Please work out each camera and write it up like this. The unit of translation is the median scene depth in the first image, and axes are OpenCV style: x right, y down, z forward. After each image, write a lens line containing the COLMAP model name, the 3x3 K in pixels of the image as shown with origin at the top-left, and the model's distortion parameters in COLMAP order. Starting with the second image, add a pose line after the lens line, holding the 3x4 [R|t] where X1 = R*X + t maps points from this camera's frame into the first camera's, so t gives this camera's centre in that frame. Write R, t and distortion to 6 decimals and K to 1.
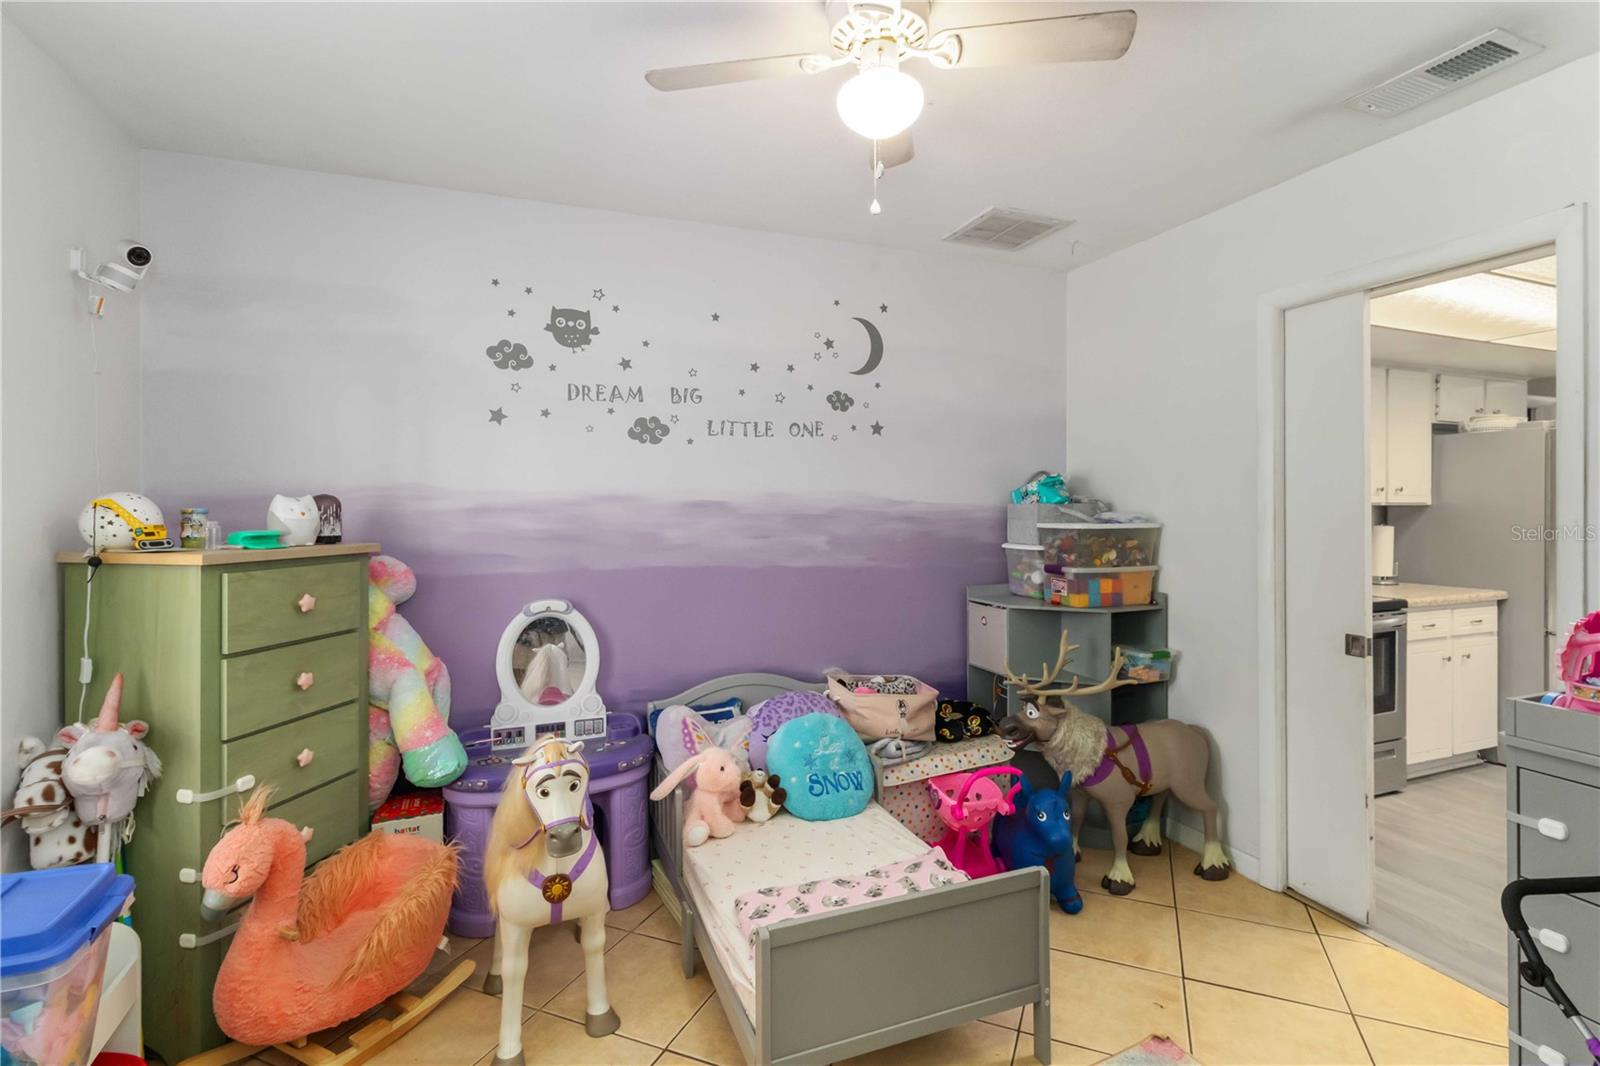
lens RADIAL K [[752.1, 0, 811.6], [0, 752.1, 486.0], [0, 0, 1]] dist [0.002726, 0.000291]
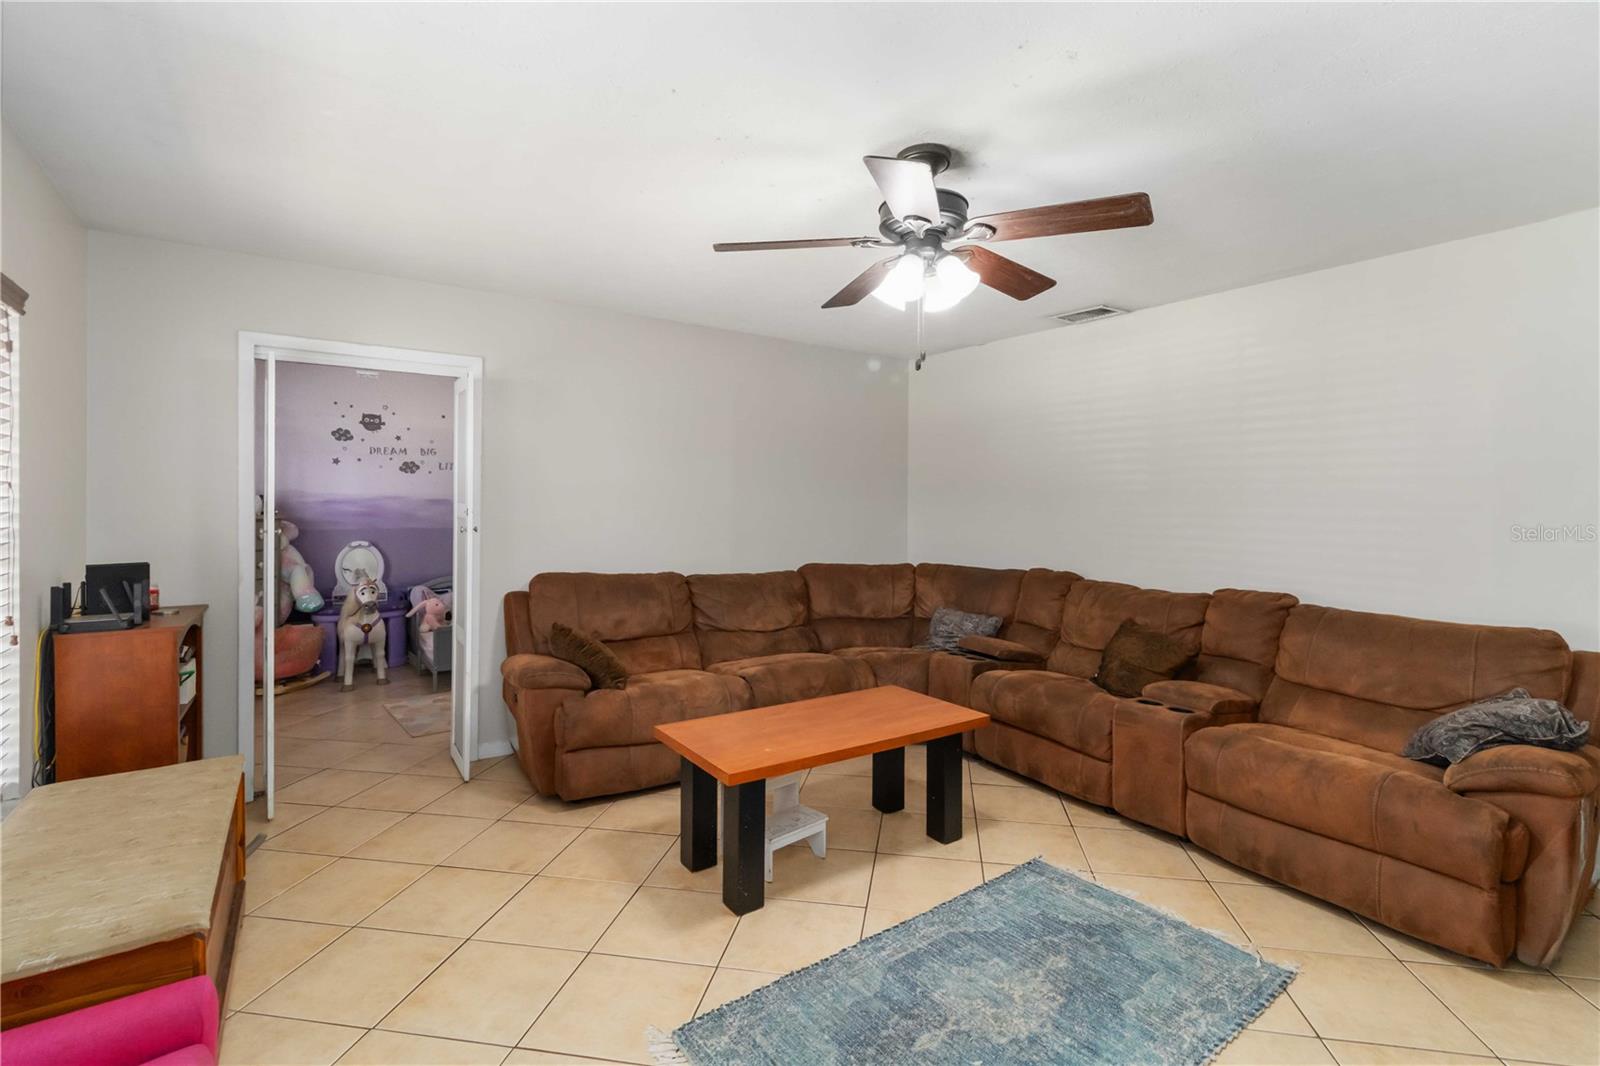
lens RADIAL K [[747.9, 0, 810.0], [0, 747.9, 493.7], [0, 0, 1]] dist [0.003602, 0.000319]
pose [[0.972511, 0.012026, 0.232545, 0.463318], [-0.013917, 0.999882, 0.006496, -0.028770], [-0.232439, -0.009553, 0.972564, -1.575376]]
